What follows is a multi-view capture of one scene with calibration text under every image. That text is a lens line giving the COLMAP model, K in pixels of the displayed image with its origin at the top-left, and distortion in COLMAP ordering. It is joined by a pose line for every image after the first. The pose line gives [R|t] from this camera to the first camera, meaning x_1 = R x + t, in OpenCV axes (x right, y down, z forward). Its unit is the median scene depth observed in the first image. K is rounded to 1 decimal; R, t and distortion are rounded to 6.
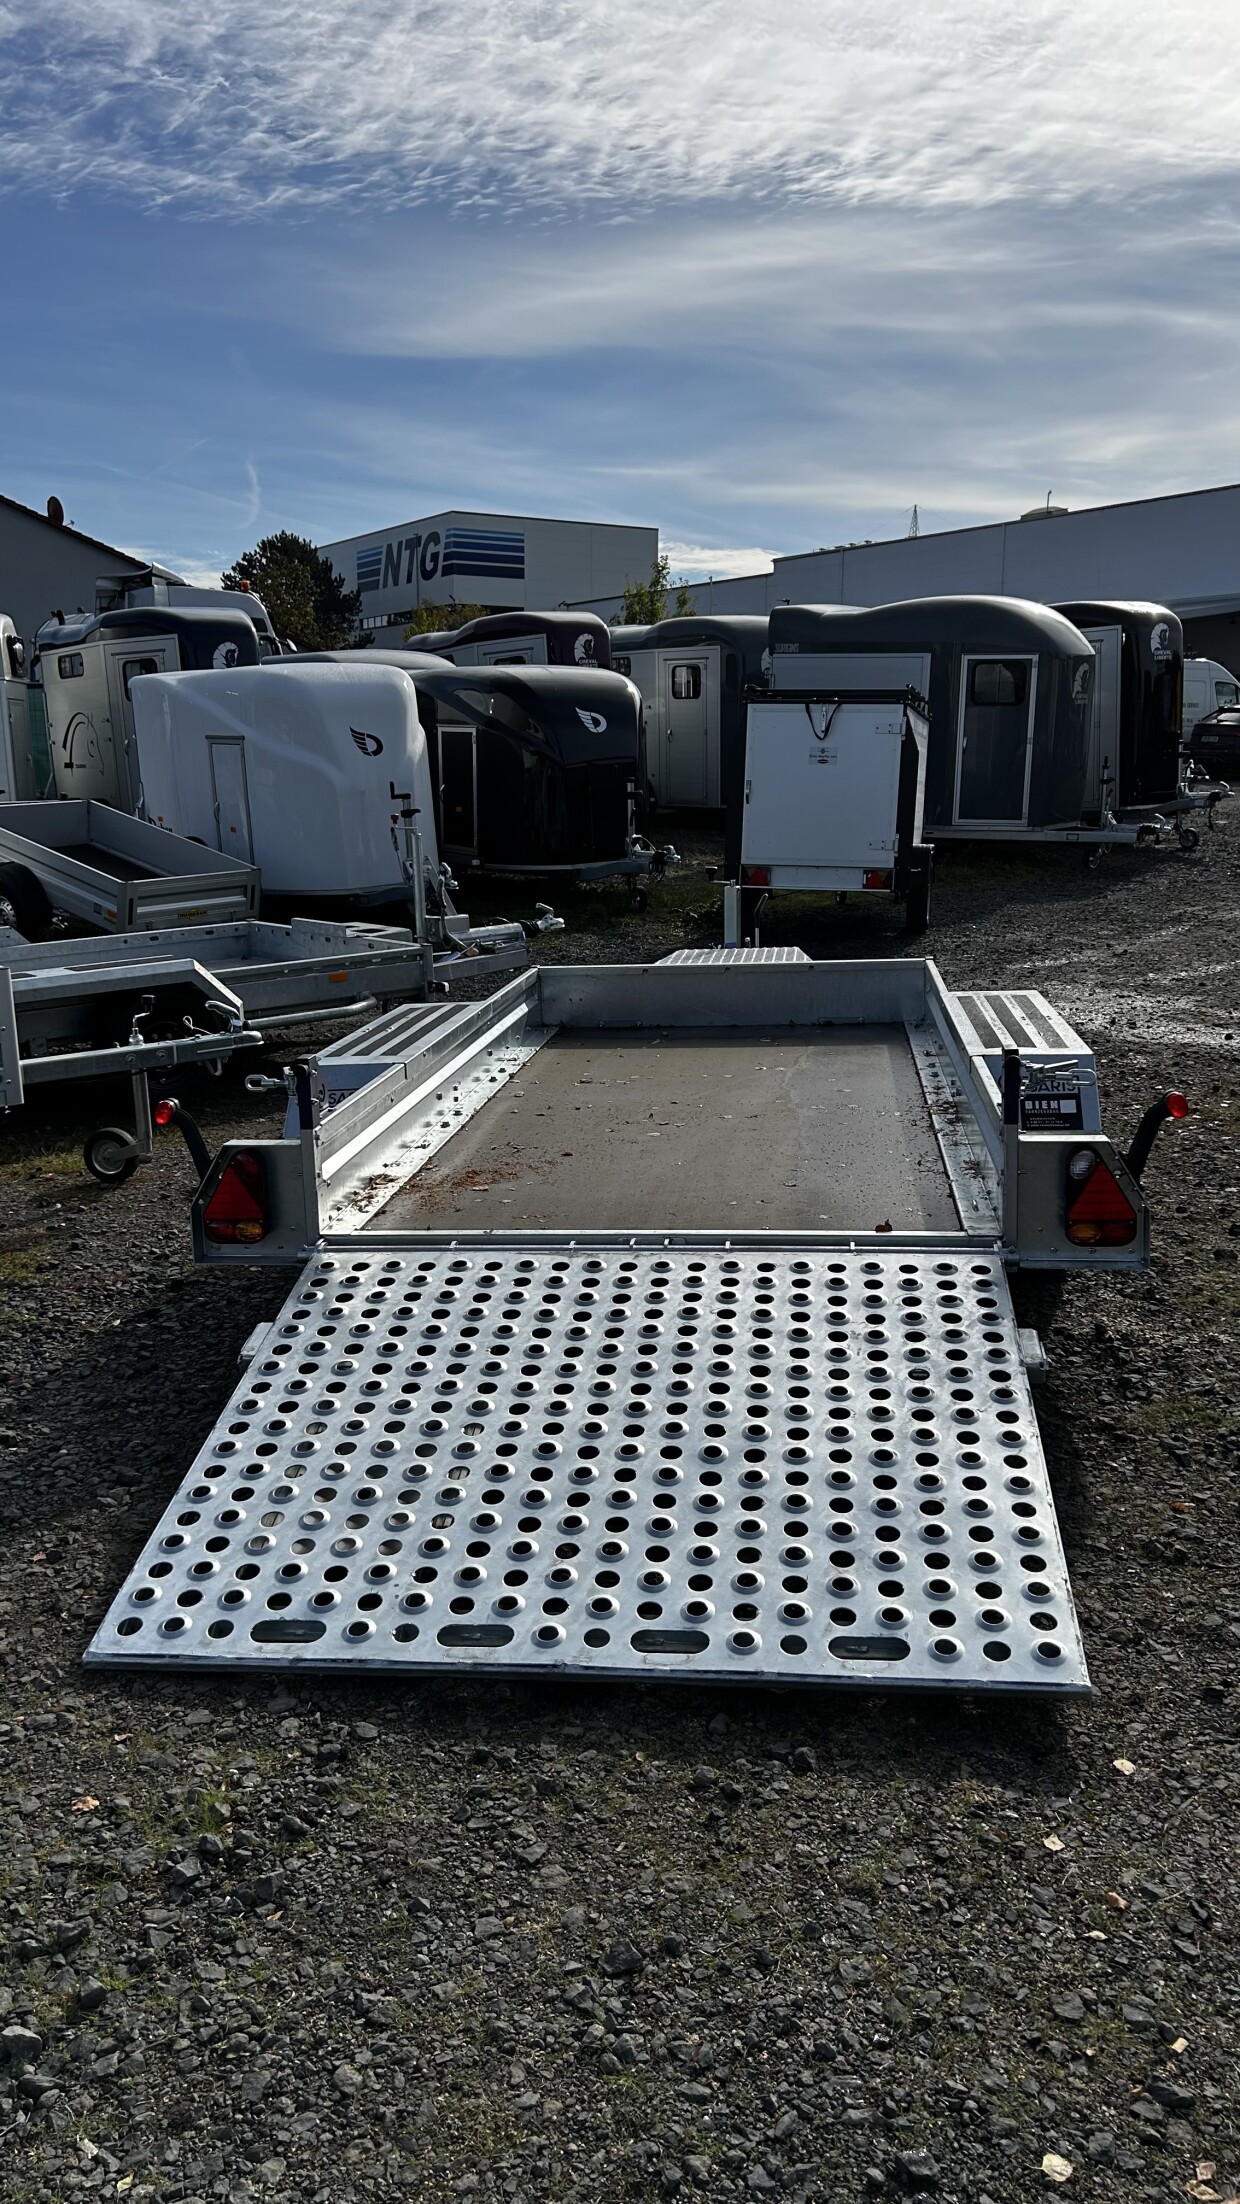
lens RADIAL K [[1661.2, 0, 620.0], [0, 1661.2, 1102.0], [0, 0, 1]] dist [-0.001298, -0.001426]
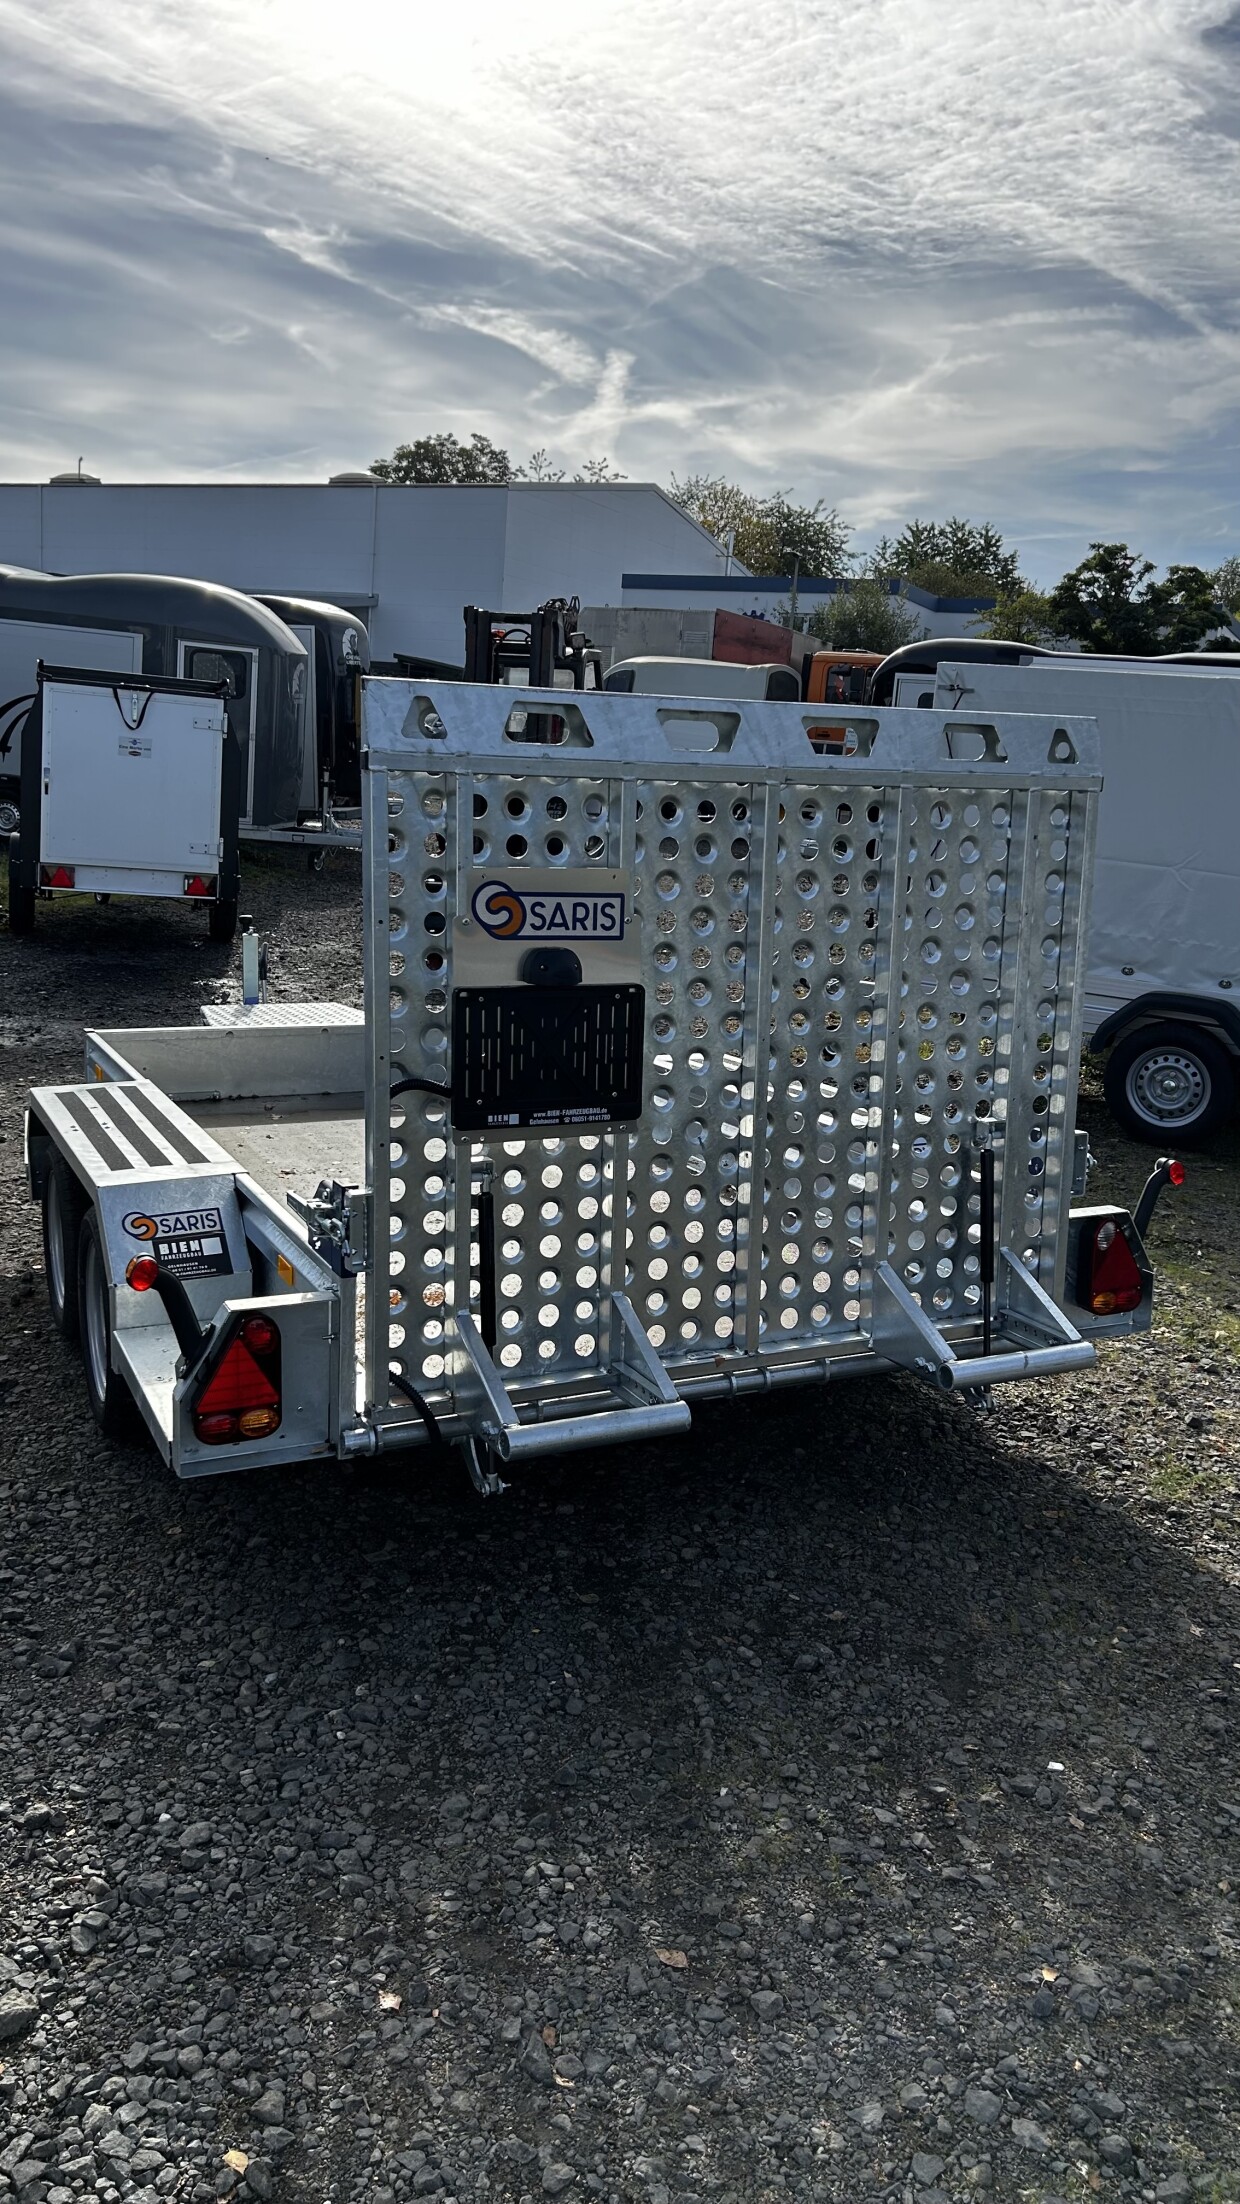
lens RADIAL K [[1661.2, 0, 620.0], [0, 1661.2, 1102.0], [0, 0, 1]] dist [-0.001298, -0.001426]
pose [[0.817899, -0.049373, 0.573239, -0.145858], [0.040666, 0.998780, 0.028002, -0.022404], [-0.573923, 0.000408, 0.818909, 0.079187]]
